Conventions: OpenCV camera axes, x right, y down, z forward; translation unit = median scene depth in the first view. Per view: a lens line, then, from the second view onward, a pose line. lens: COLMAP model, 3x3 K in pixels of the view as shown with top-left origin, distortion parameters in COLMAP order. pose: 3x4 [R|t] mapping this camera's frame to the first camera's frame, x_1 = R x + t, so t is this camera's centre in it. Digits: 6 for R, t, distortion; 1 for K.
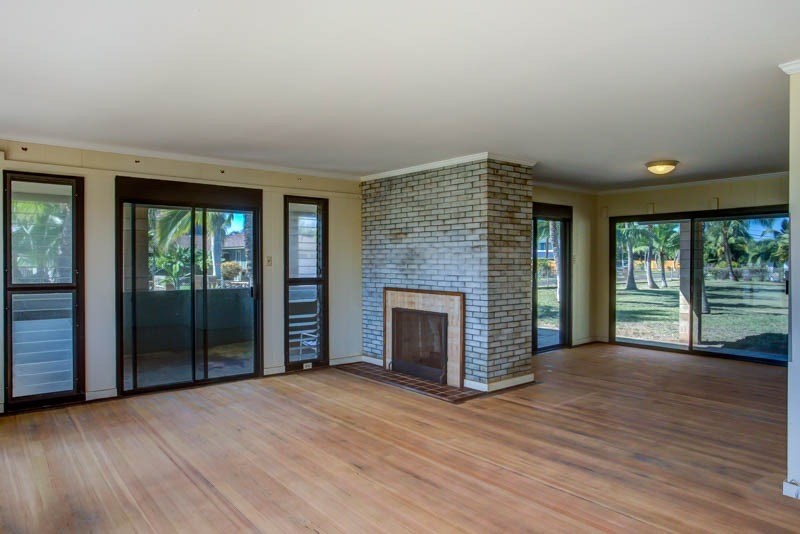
lens RADIAL K [[528.6, 0, 400.7], [0, 528.6, 270.1], [0, 0, 1]] dist [-0.018251, 0.013393]
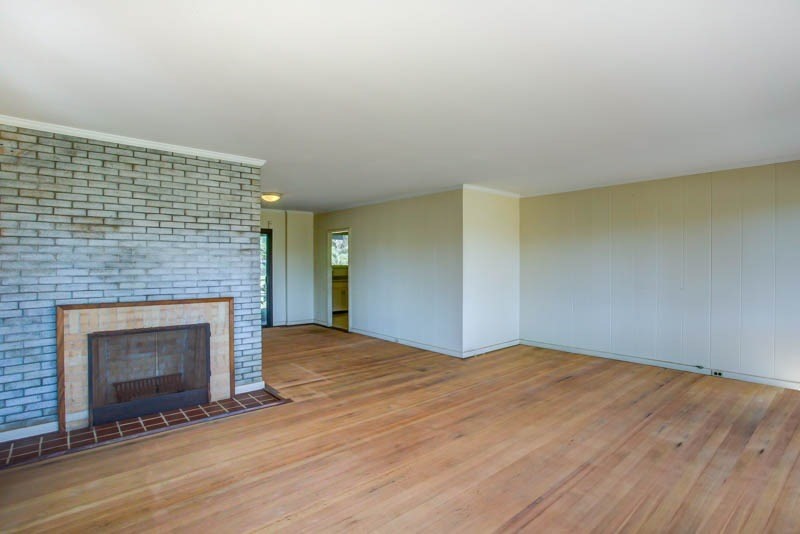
lens RADIAL K [[397.8, 0, 398.5], [0, 397.8, 263.0], [0, 0, 1]] dist [-0.041487, 0.003068]
pose [[-0.027920, 0.000058, 0.999610, -0.610056], [0.017659, 0.999844, 0.000435, -0.014252], [-0.999454, 0.017664, -0.027916, 0.728598]]
